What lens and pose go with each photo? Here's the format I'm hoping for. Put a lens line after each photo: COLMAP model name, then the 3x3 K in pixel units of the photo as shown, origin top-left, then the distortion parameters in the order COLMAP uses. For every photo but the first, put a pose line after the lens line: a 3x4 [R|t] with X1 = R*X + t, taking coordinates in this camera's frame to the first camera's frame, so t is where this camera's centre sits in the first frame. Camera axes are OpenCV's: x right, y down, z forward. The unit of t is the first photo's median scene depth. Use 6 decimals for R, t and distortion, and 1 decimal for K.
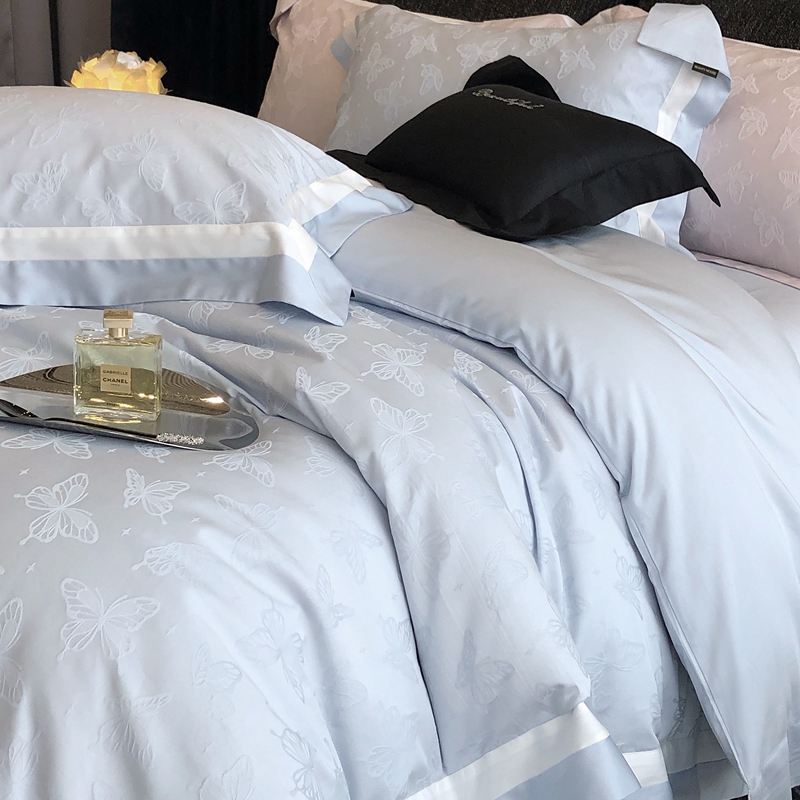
lens RADIAL K [[1552.0, 0, 400.0], [0, 1552.0, 400.0], [0, 0, 1]] dist [0.310235, -1.576096]
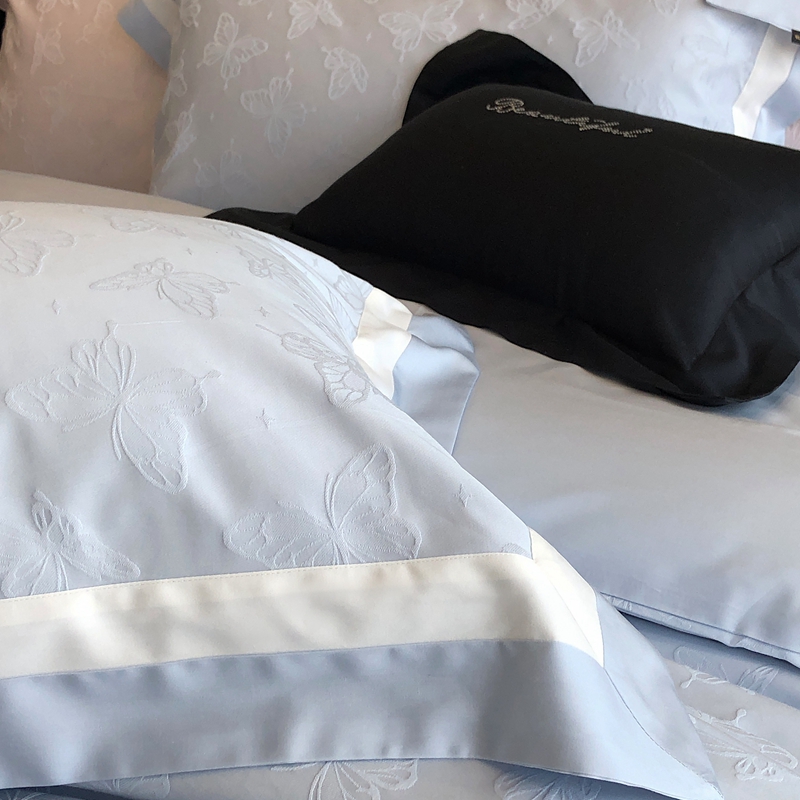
lens RADIAL K [[1552.0, 0, 400.0], [0, 1552.0, 400.0], [0, 0, 1]] dist [0.310235, -1.576096]
pose [[0.959788, -0.115554, 0.255841, -0.197499], [0.100822, 0.992438, 0.070014, -0.177633], [-0.261997, -0.041404, 0.964180, 0.595973]]
